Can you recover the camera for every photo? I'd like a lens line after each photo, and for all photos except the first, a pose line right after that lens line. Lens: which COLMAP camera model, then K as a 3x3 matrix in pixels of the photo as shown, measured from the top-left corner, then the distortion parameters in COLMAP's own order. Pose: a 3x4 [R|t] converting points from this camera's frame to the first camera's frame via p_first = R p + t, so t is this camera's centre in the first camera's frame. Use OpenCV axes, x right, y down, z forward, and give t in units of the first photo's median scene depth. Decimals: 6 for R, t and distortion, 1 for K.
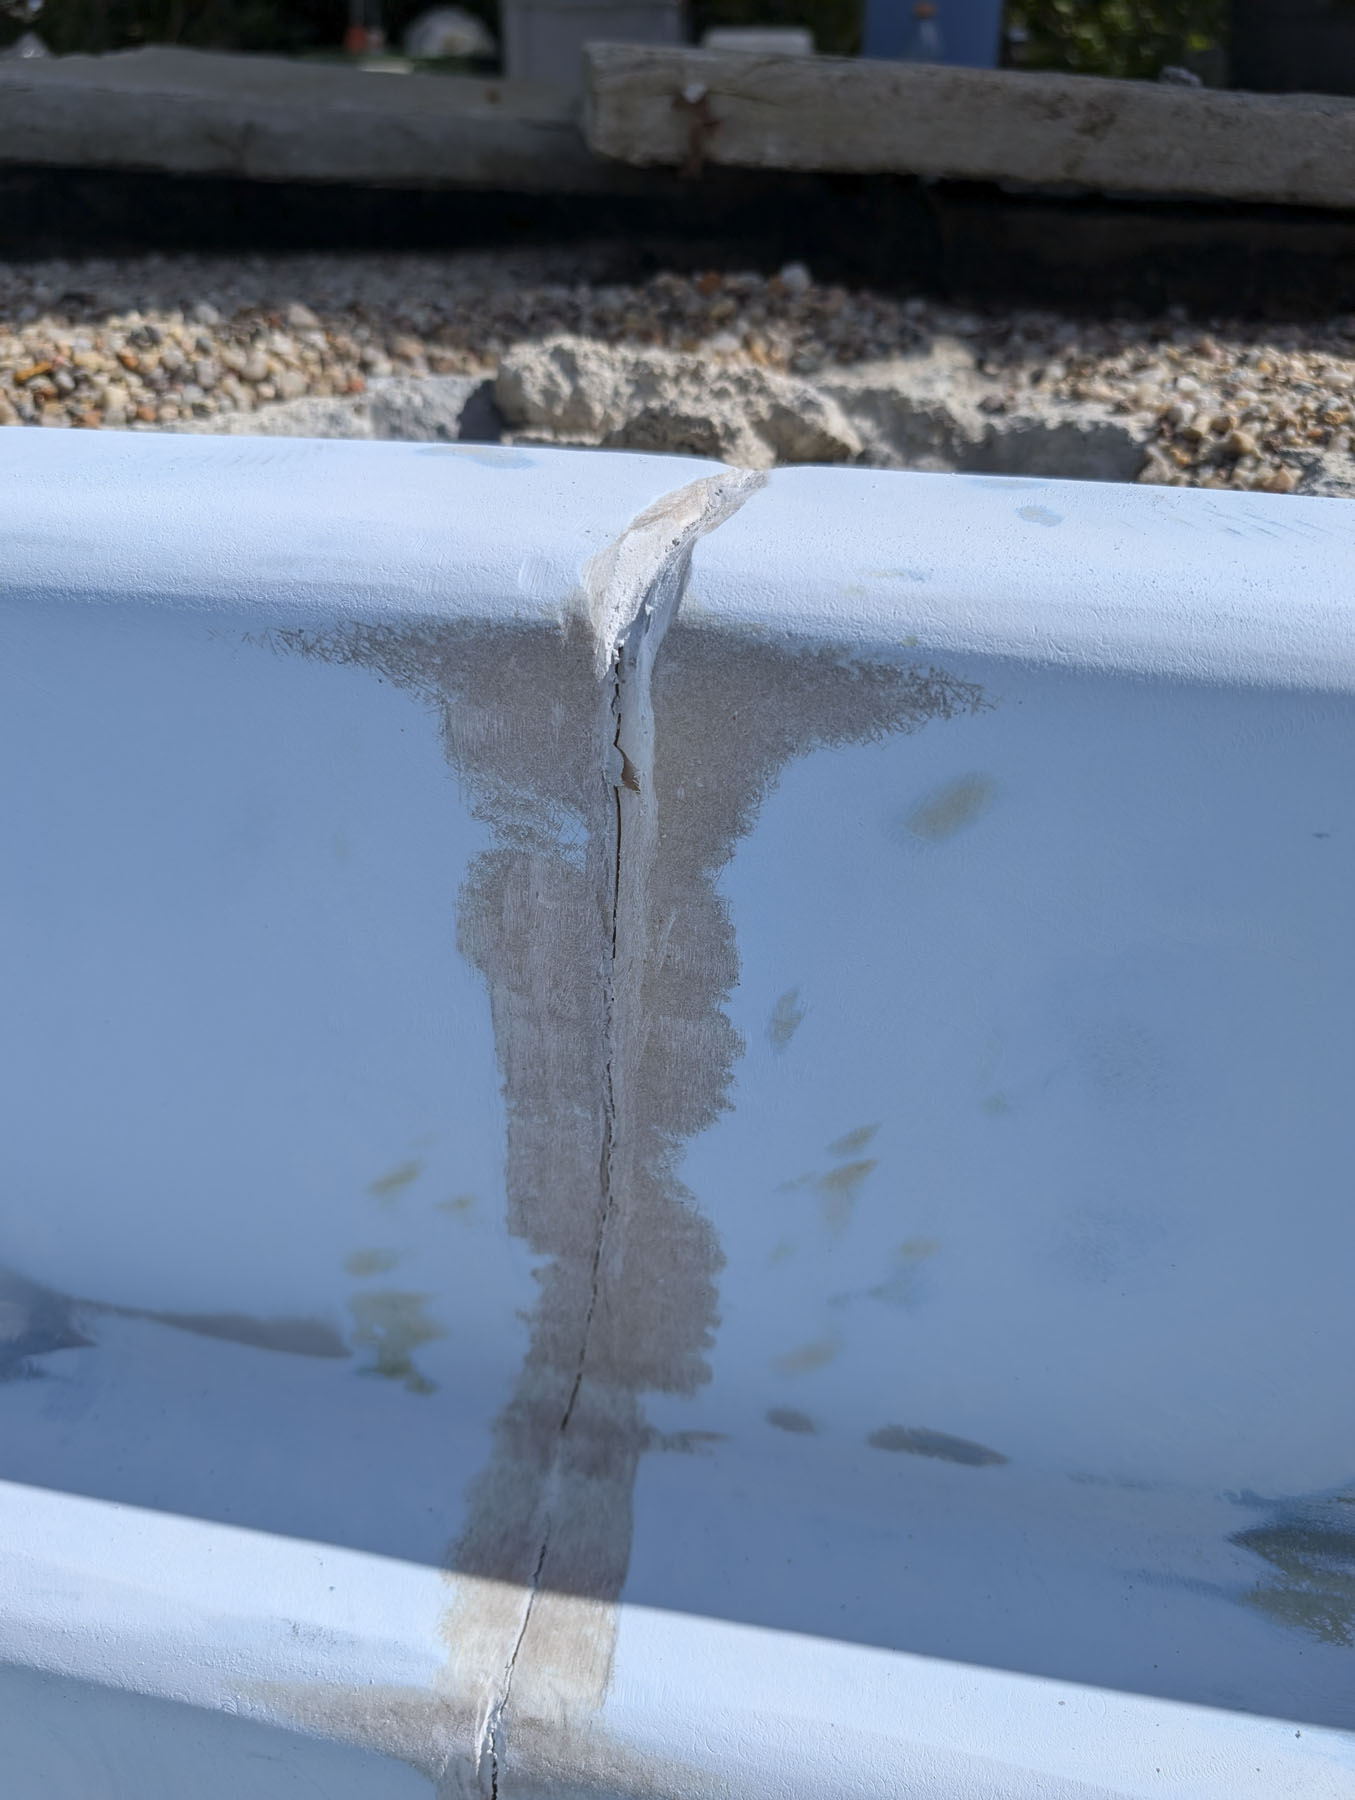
lens RADIAL K [[1384.3, 0, 677.5], [0, 1384.3, 900.0], [0, 0, 1]] dist [0.002578, -0.028859]
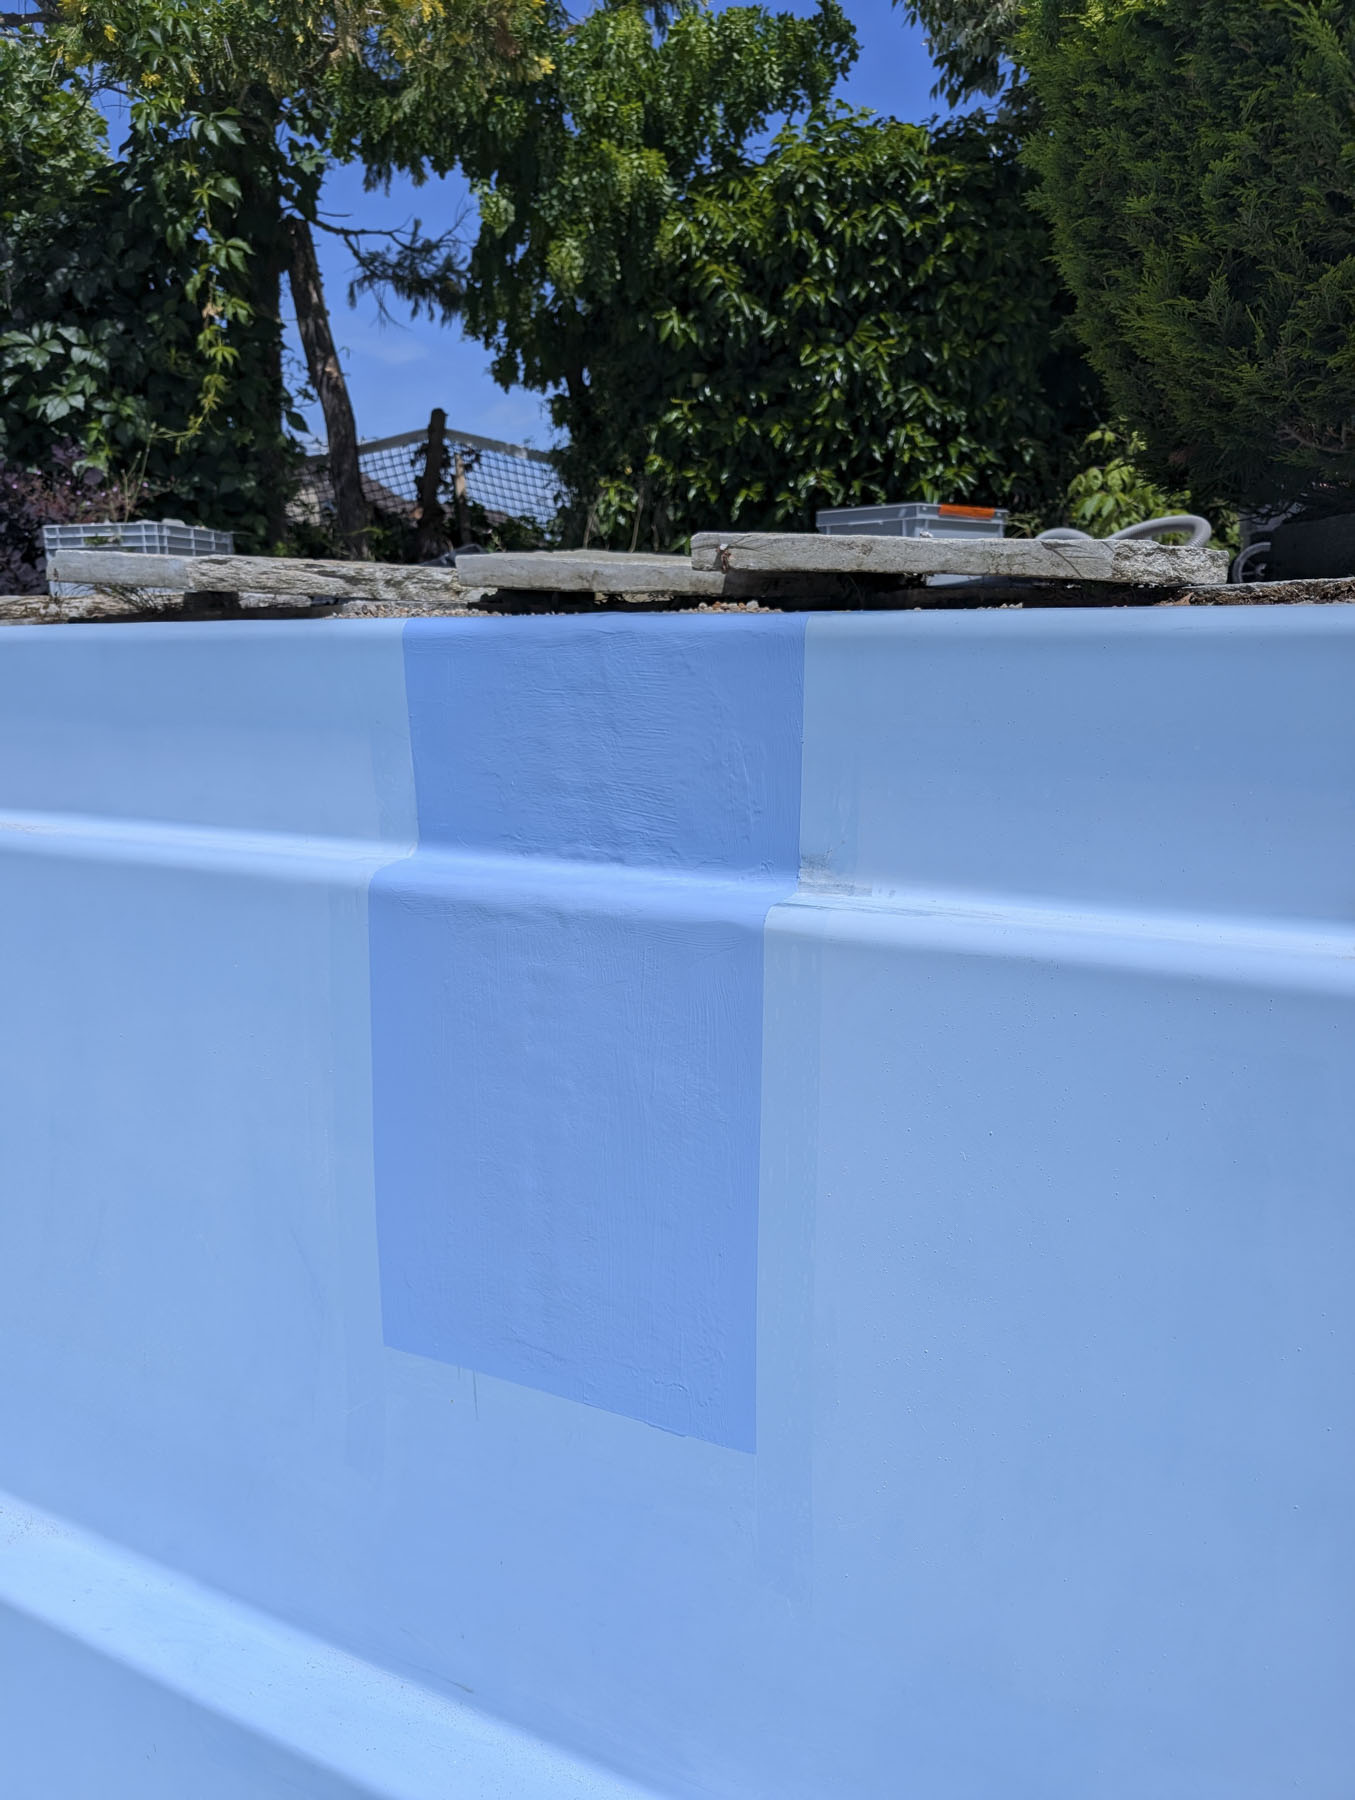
lens RADIAL K [[1349.3, 0, 690.1], [0, 1349.3, 890.4], [0, 0, 1]] dist [0.000951, -0.011771]
pose [[0.959572, 0.030928, -0.279758, 1.206612], [-0.116304, 0.948690, -0.294041, 1.470803], [0.256310, 0.314690, 0.913934, -2.151848]]
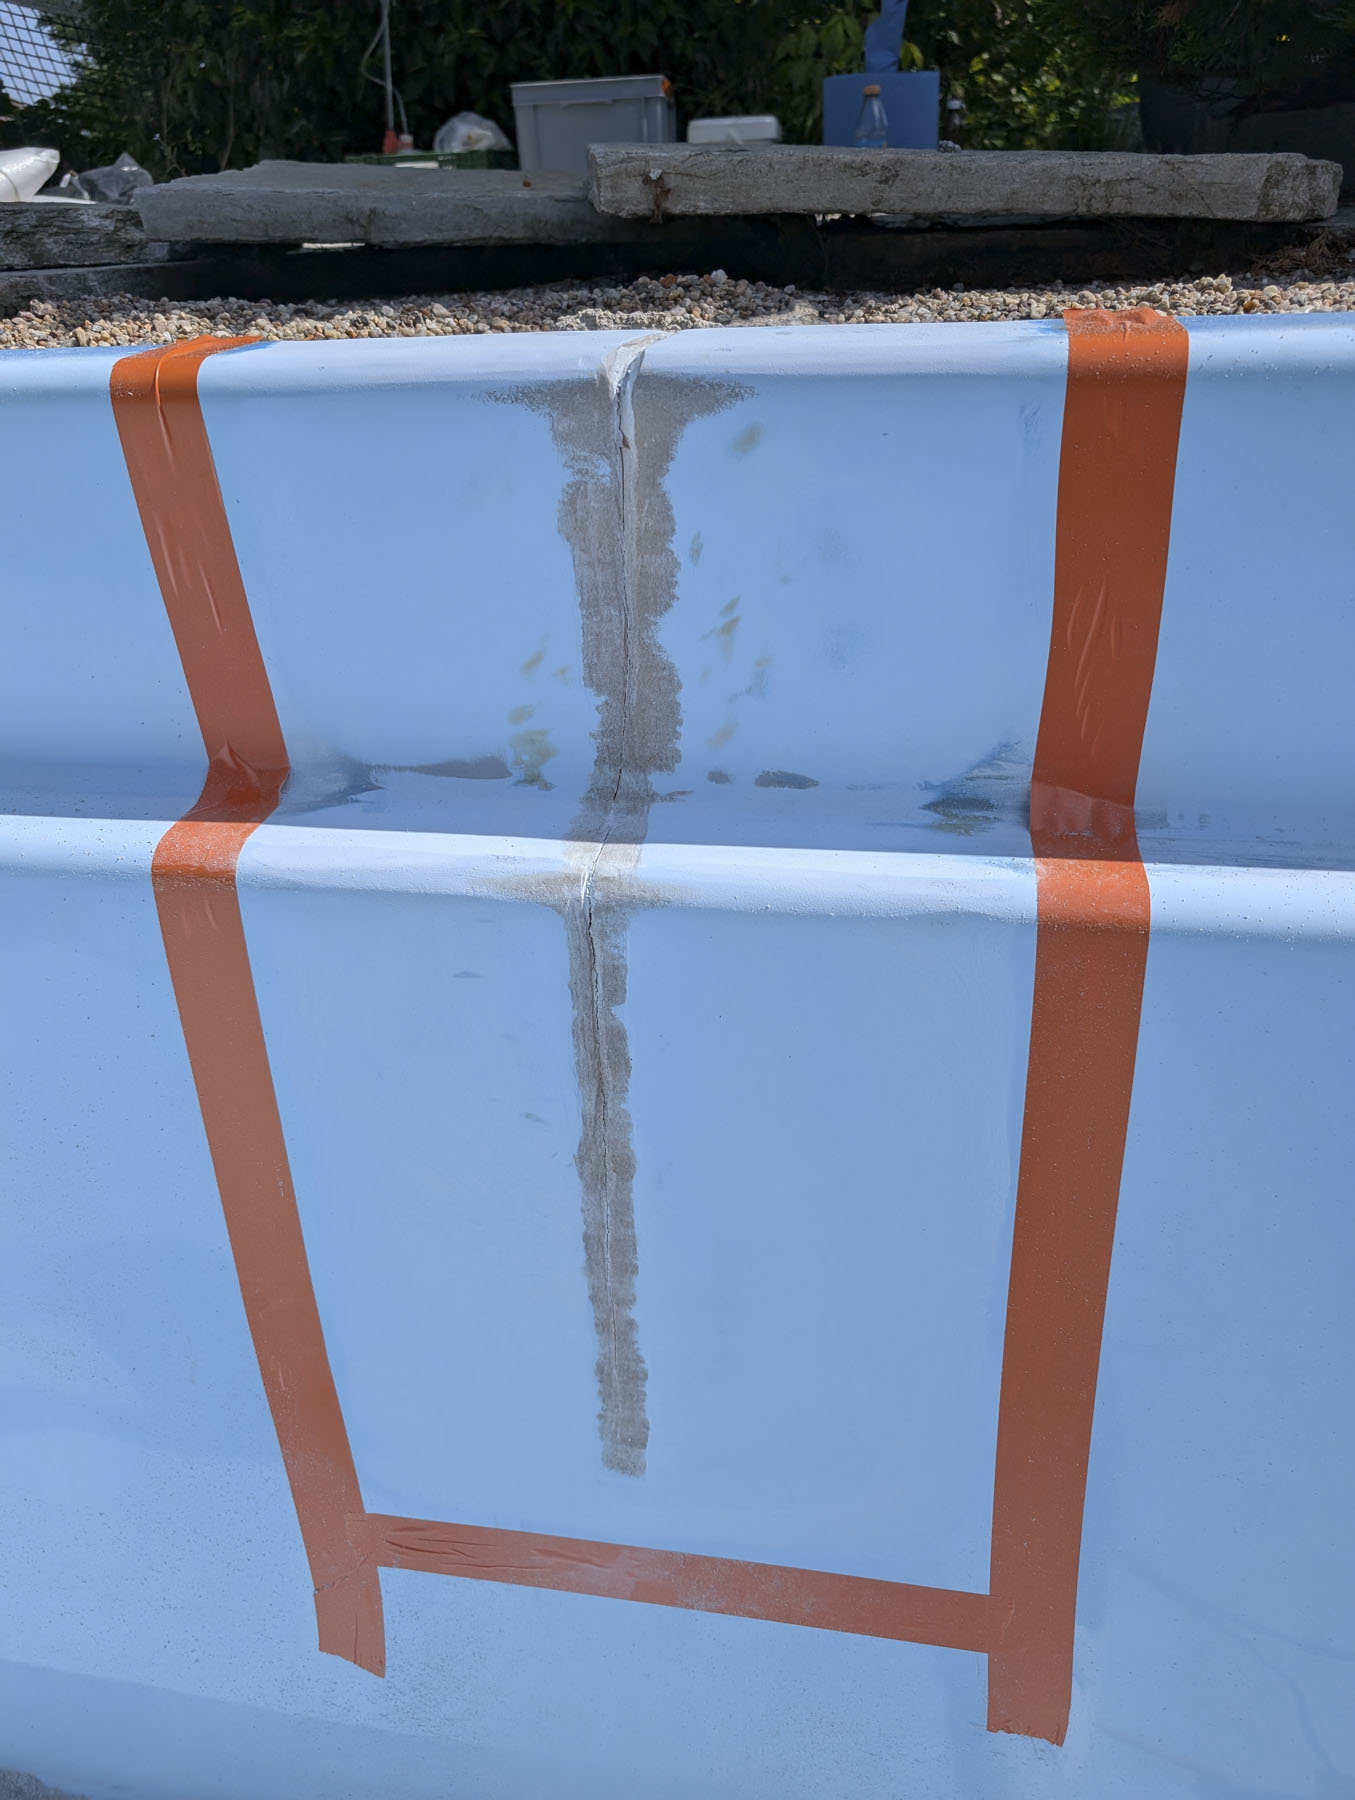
lens RADIAL K [[1349.3, 0, 690.1], [0, 1349.3, 890.4], [0, 0, 1]] dist [0.000951, -0.011771]
pose [[0.998549, -0.051436, -0.015953, 0.060447], [0.050770, 0.997923, -0.039641, 0.627079], [0.017959, 0.038774, 0.999087, -1.076488]]
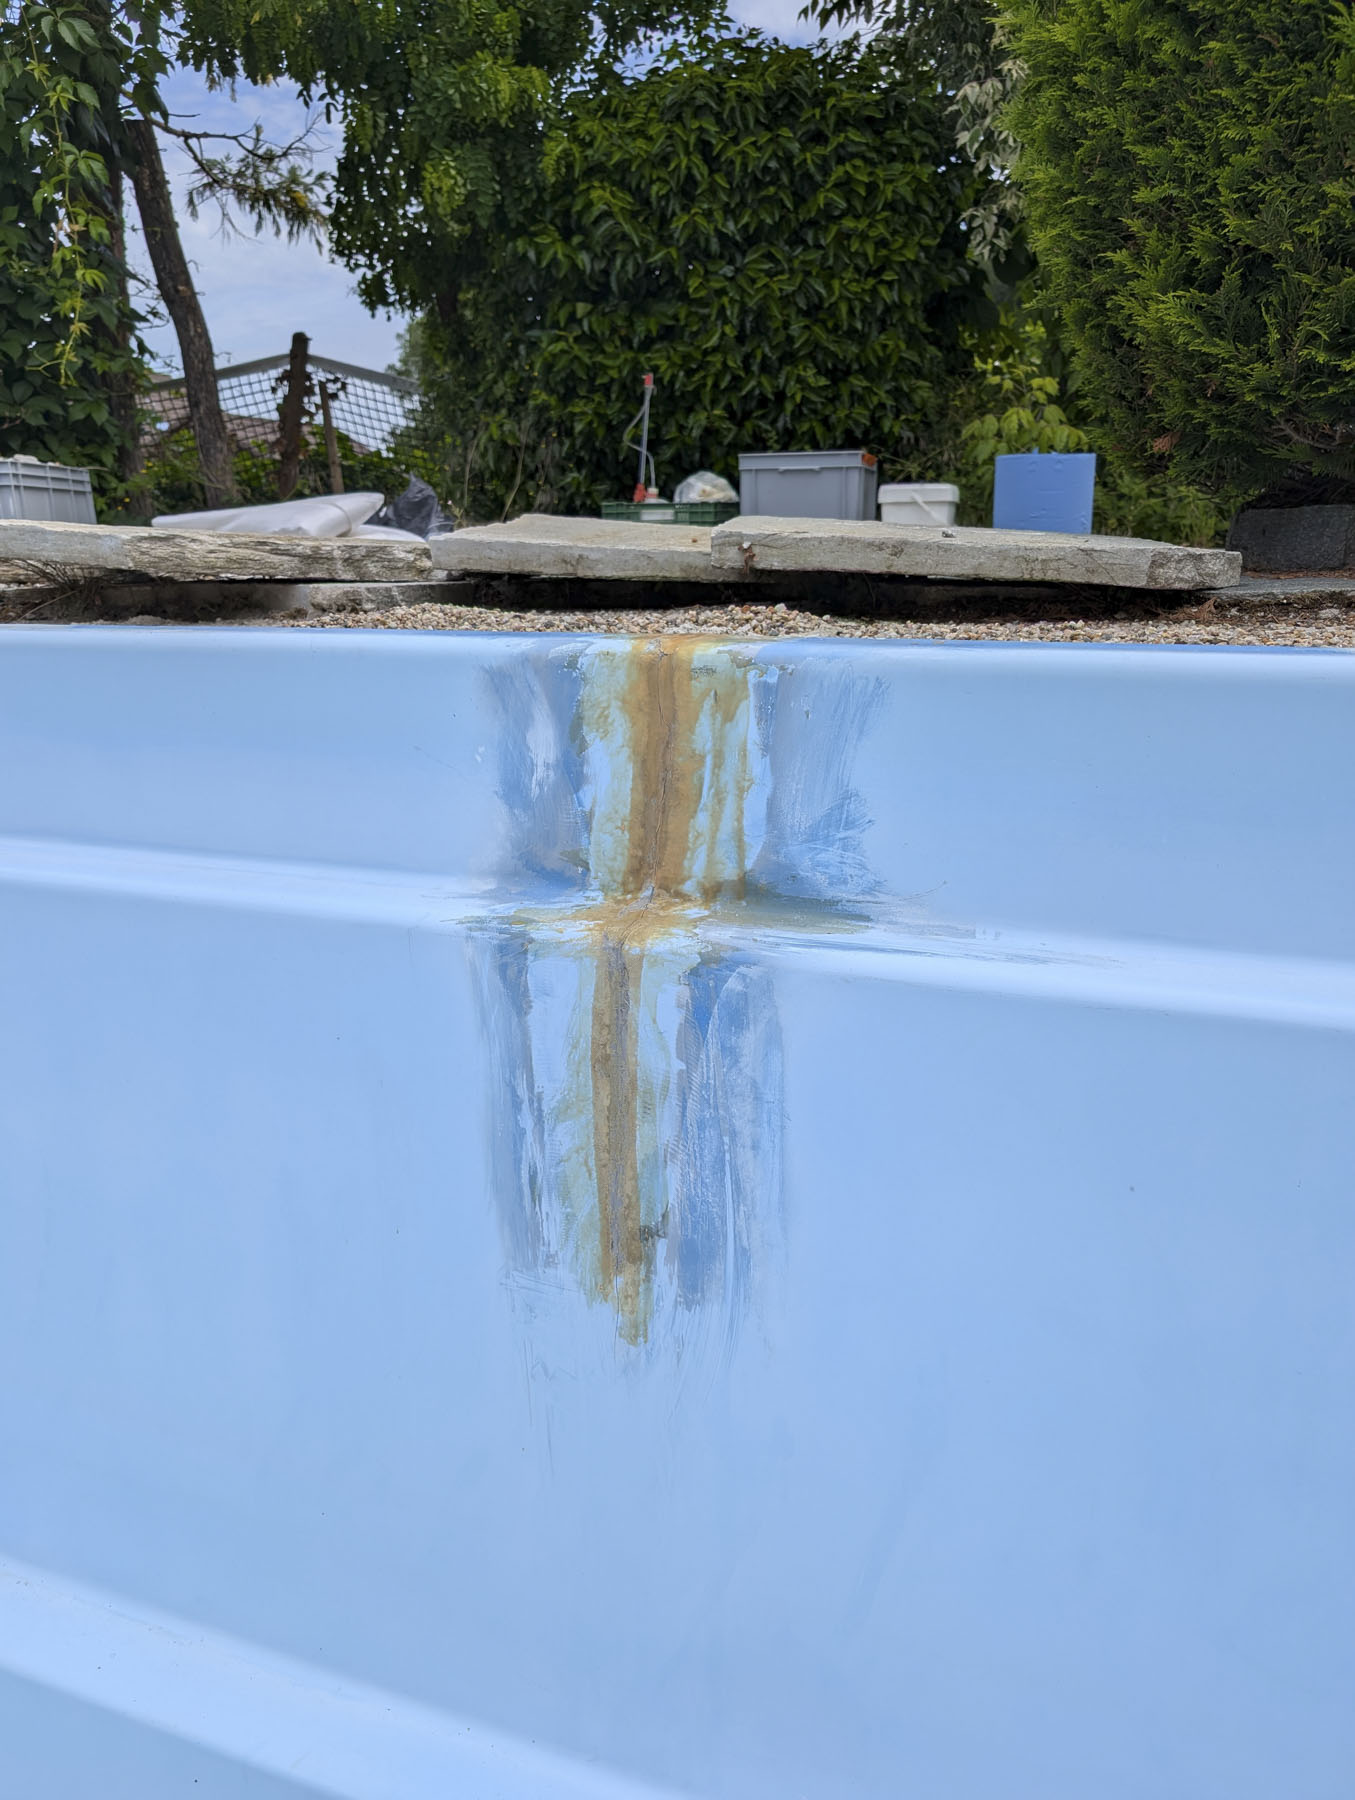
lens RADIAL K [[1351.8, 0, 685.6], [0, 1351.8, 903.4], [0, 0, 1]] dist [-0.009620, -0.008839]
pose [[0.985649, 0.025304, -0.166899, 0.580365], [-0.065685, 0.968272, -0.241111, 1.220818], [0.155502, 0.248614, 0.956039, -2.262538]]
